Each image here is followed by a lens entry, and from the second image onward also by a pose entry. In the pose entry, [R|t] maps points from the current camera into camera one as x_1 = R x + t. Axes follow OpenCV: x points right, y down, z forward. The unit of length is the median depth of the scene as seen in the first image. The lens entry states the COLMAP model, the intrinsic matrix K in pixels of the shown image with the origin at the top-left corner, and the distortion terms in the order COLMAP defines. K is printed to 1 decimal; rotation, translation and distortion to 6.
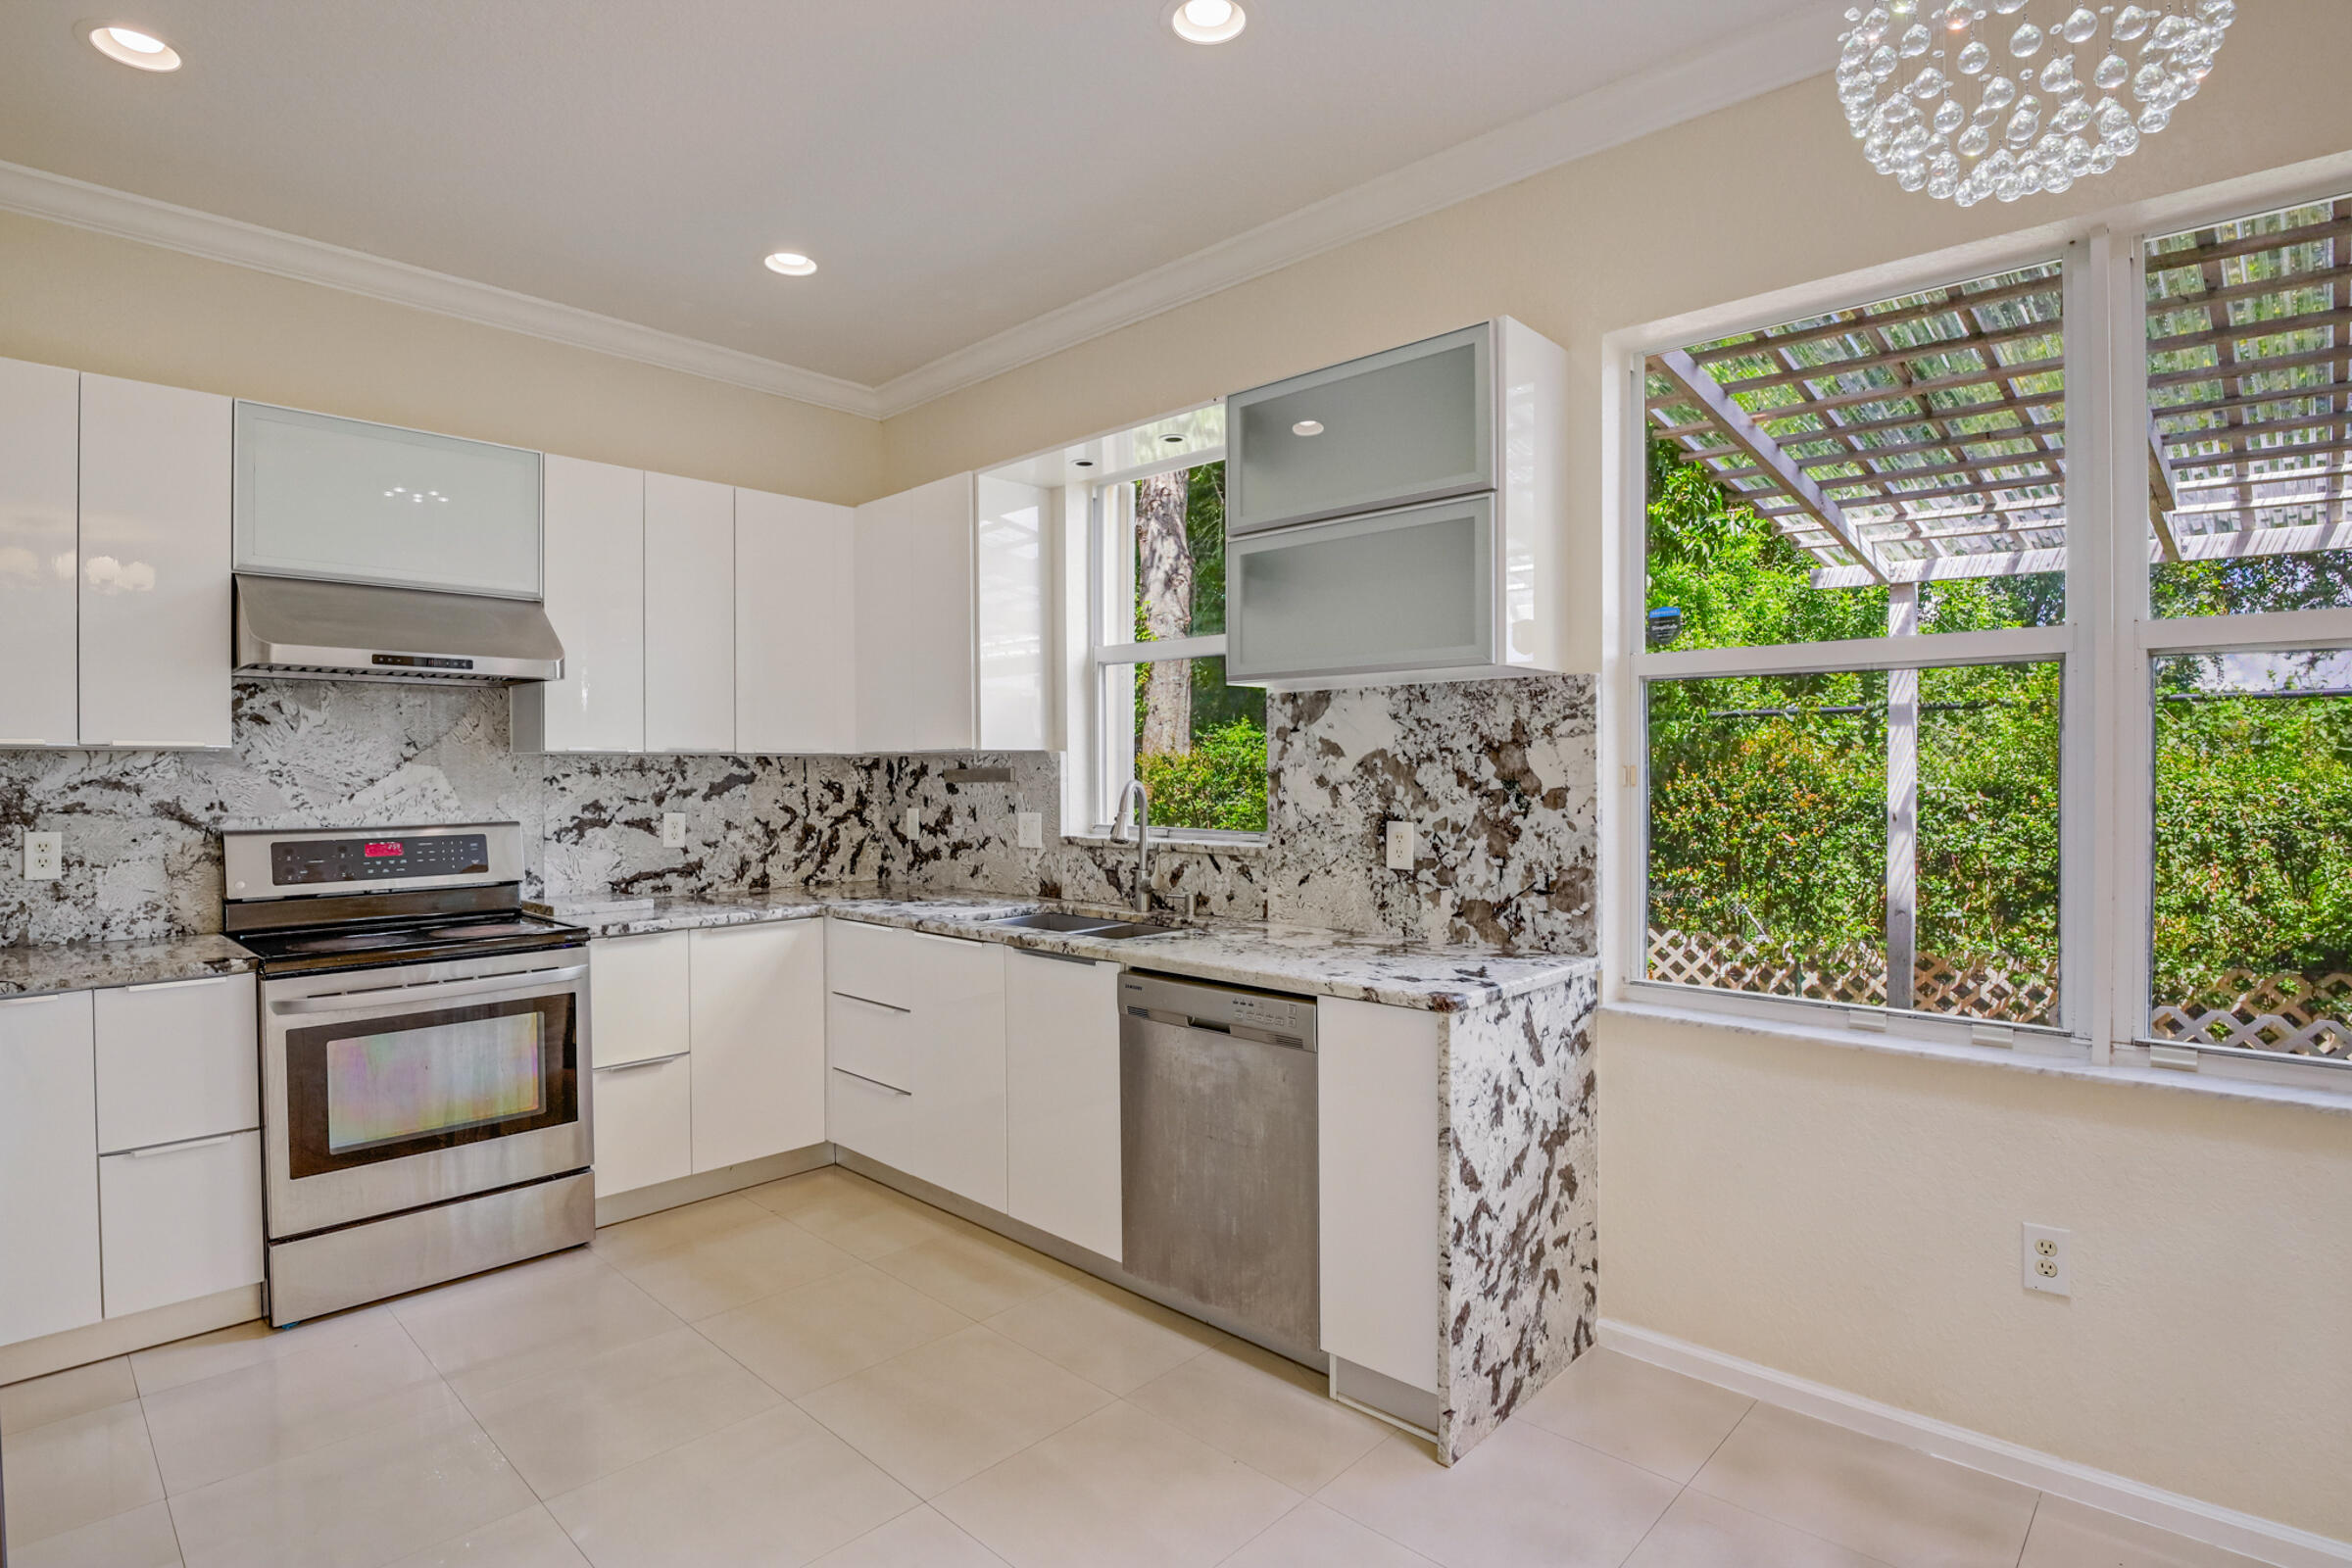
lens RADIAL K [[1161.1, 0, 1176.0], [0, 1161.1, 784.0], [0, 0, 1]] dist [-0.027314, -0.001636]
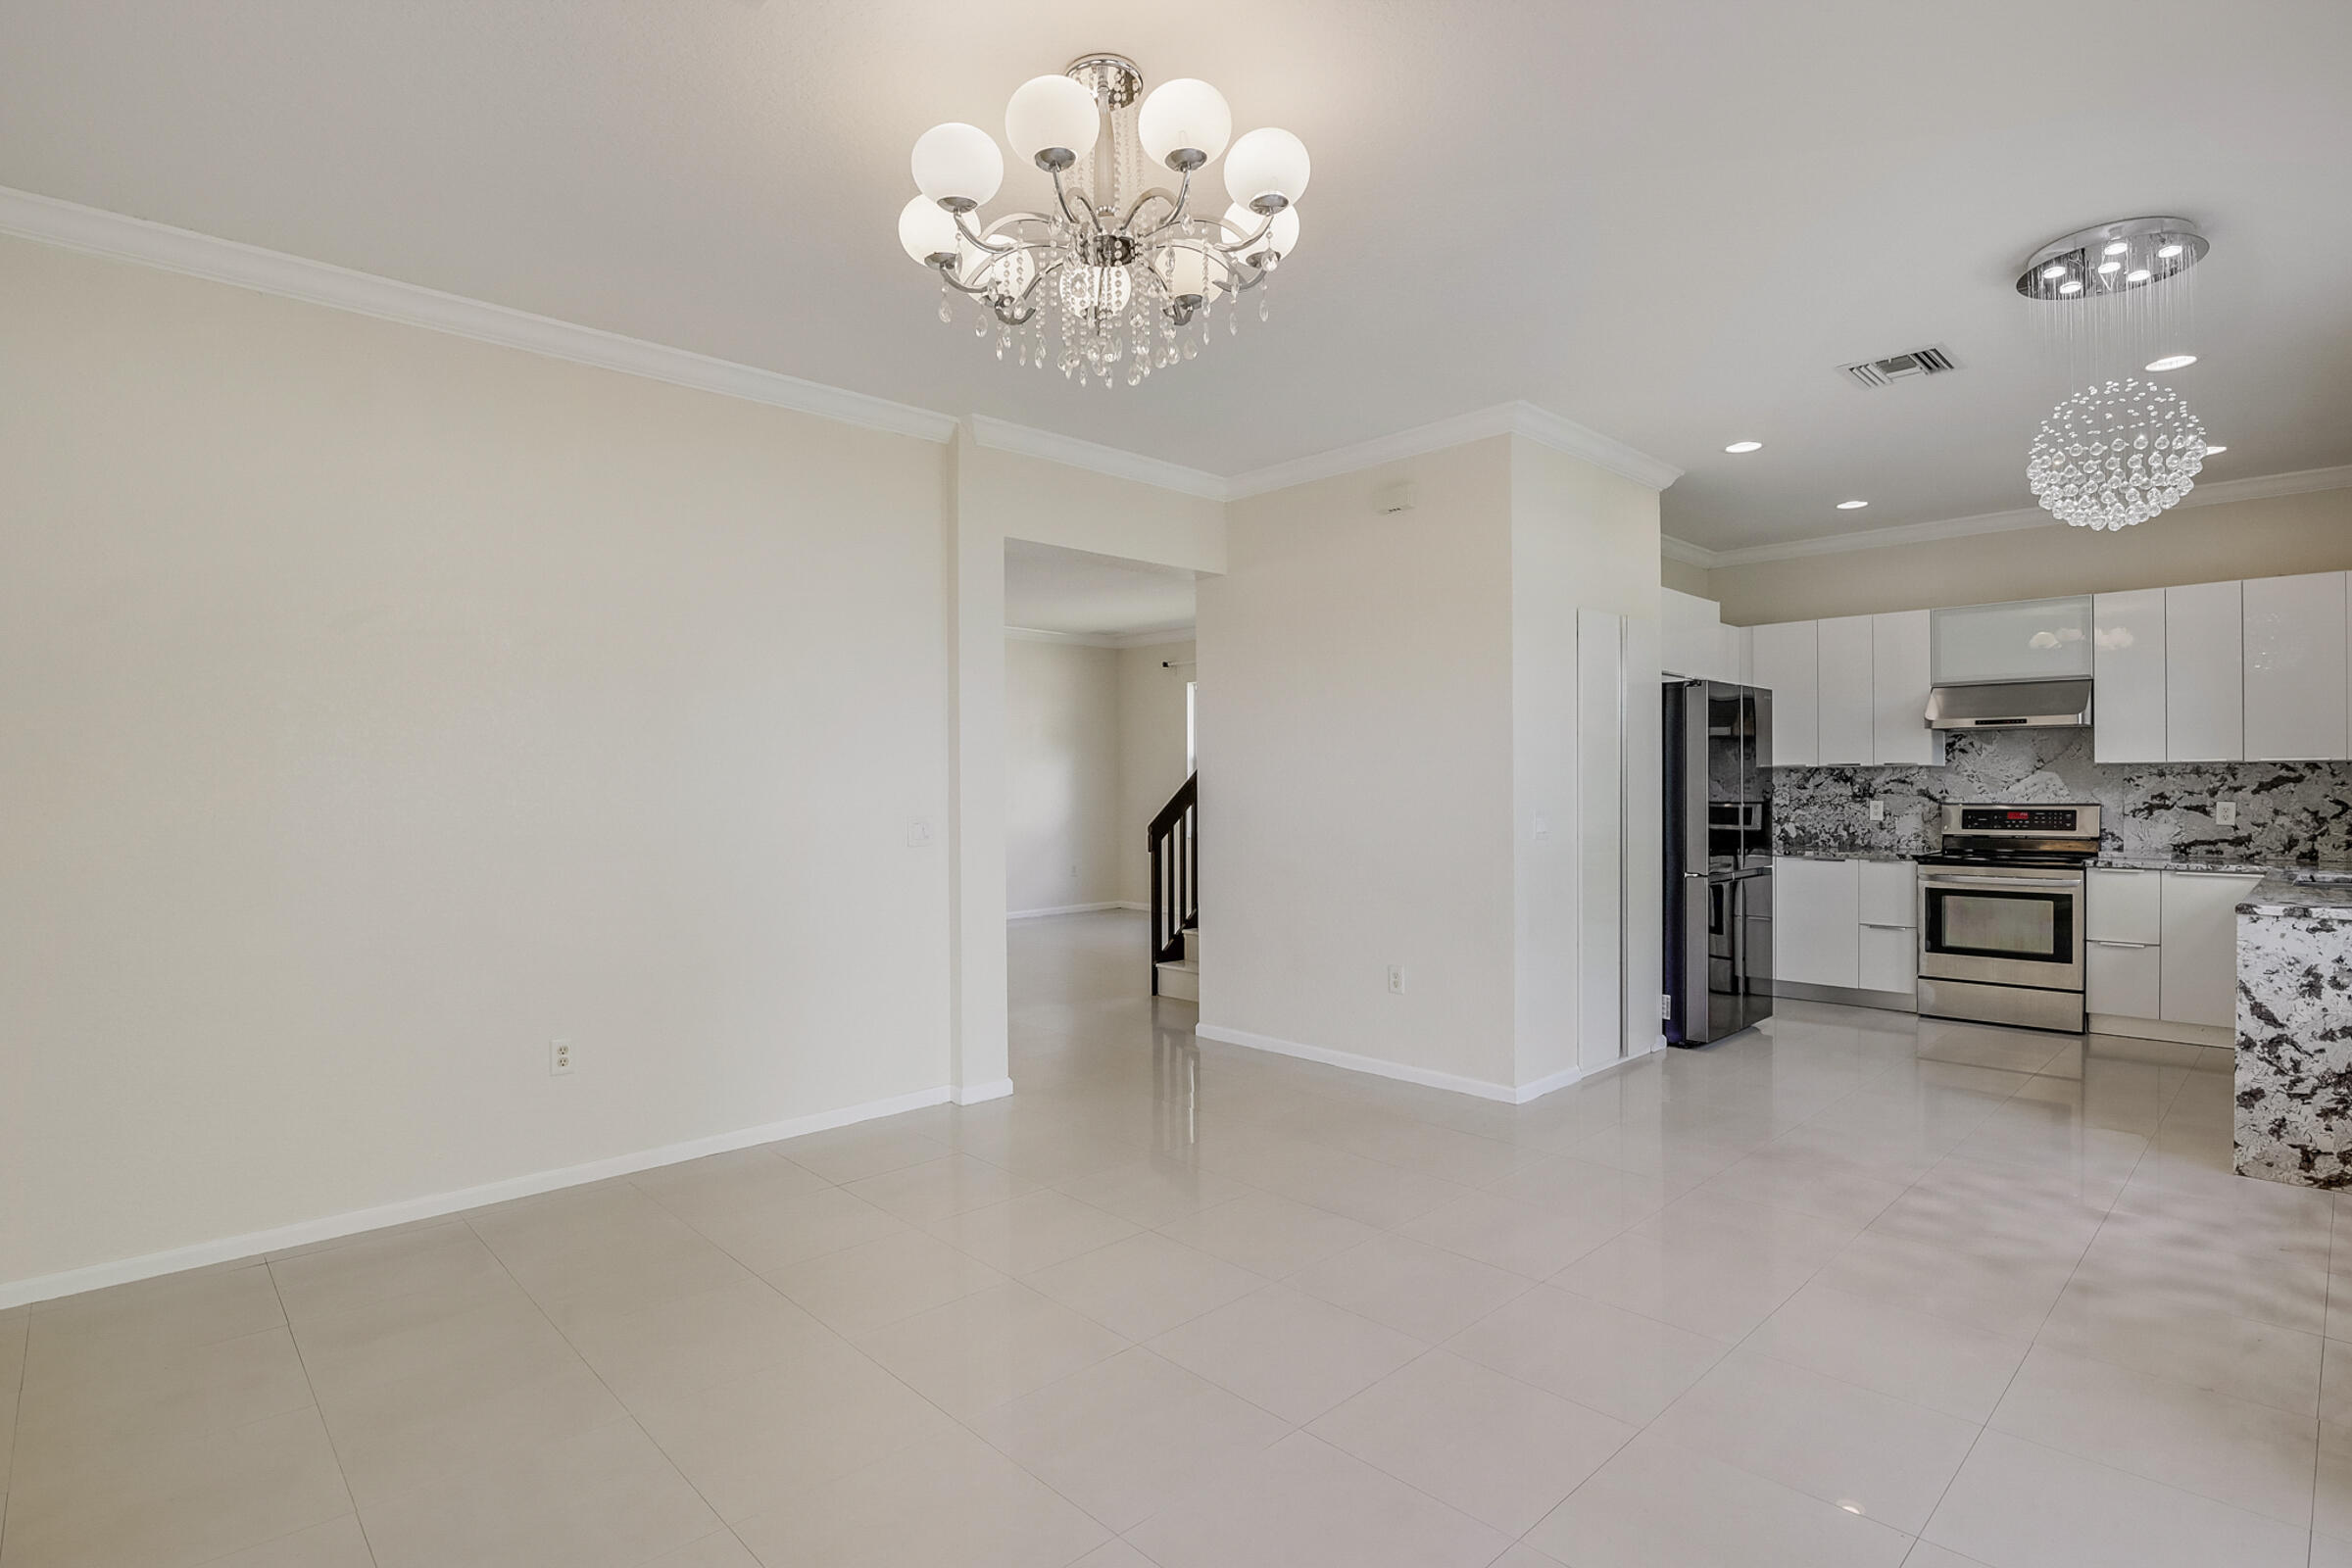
lens RADIAL K [[1179.2, 0, 1131.0], [0, 1179.2, 787.4], [0, 0, 1]] dist [-0.032088, 0.000327]
pose [[-0.070730, 0.007916, -0.997464, 1.319040], [-0.003633, 0.999960, 0.008194, -0.000852], [0.997489, 0.004203, -0.070698, -0.349709]]
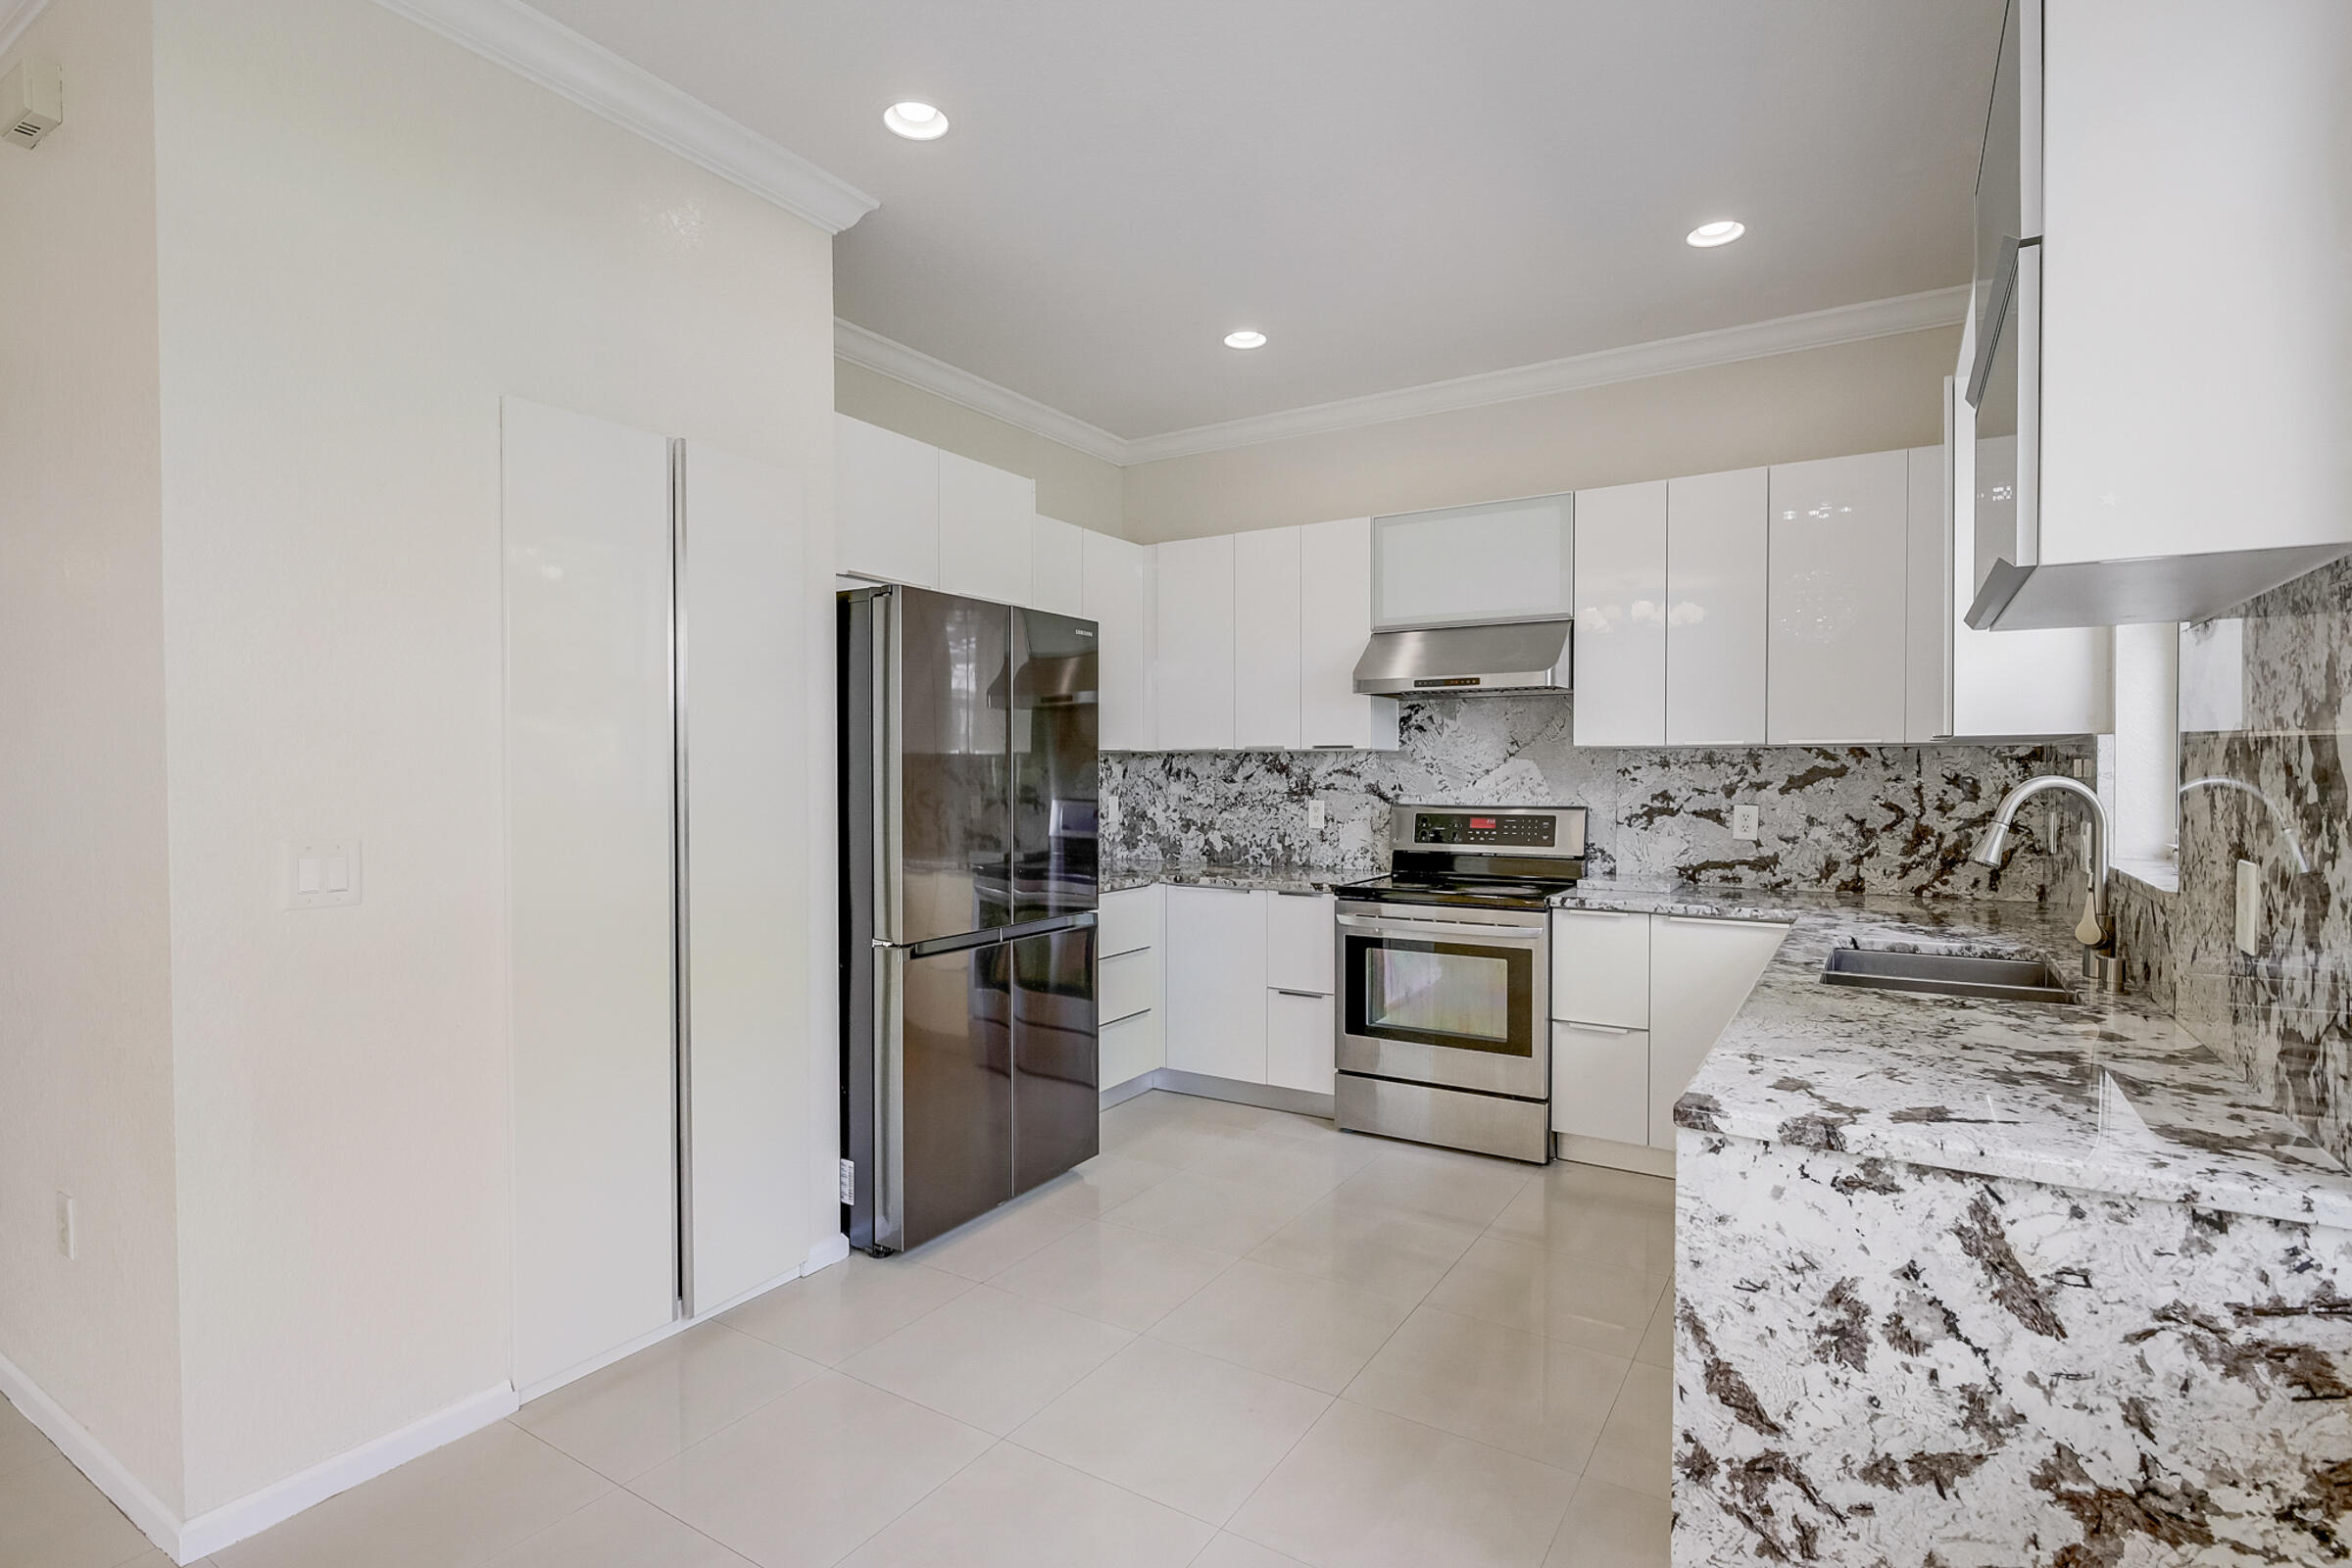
lens RADIAL K [[1156.8, 0, 1151.9], [0, 1156.8, 791.2], [0, 0, 1]] dist [-0.002512, -0.003129]
pose [[0.180664, 0.023552, -0.983263, 0.531620], [-0.008701, 0.999712, 0.022347, -0.005897], [0.983506, 0.004518, 0.180817, 0.363700]]
